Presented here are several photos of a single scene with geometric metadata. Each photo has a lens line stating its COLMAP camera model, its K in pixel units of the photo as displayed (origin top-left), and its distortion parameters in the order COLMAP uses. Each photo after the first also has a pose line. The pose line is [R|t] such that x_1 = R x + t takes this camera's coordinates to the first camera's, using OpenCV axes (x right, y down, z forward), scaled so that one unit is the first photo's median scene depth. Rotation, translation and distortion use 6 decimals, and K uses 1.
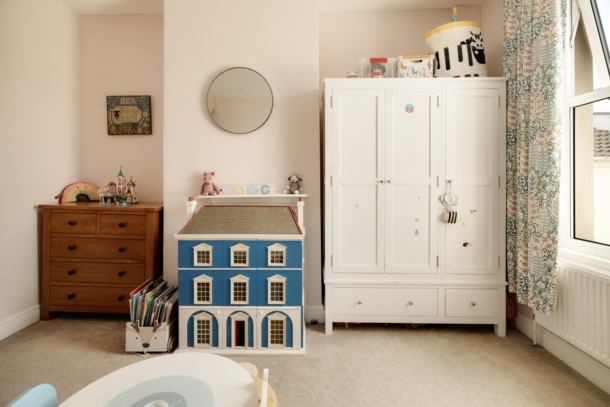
lens RADIAL K [[286.2, 0, 304.2], [0, 286.2, 178.3], [0, 0, 1]] dist [-0.001313, 0.000088]
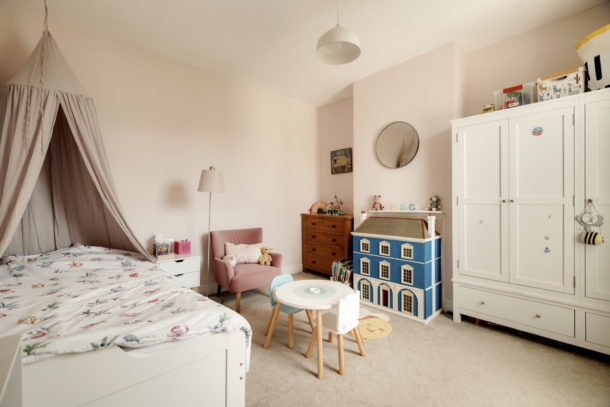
lens RADIAL K [[303.9, 0, 304.5], [0, 303.9, 198.6], [0, 0, 1]] dist [0.001308, 0.000673]
pose [[0.673683, -0.009316, -0.738962, 0.619028], [0.011383, 0.999933, -0.002229, -0.004711], [0.738933, -0.006910, 0.673744, -0.387986]]
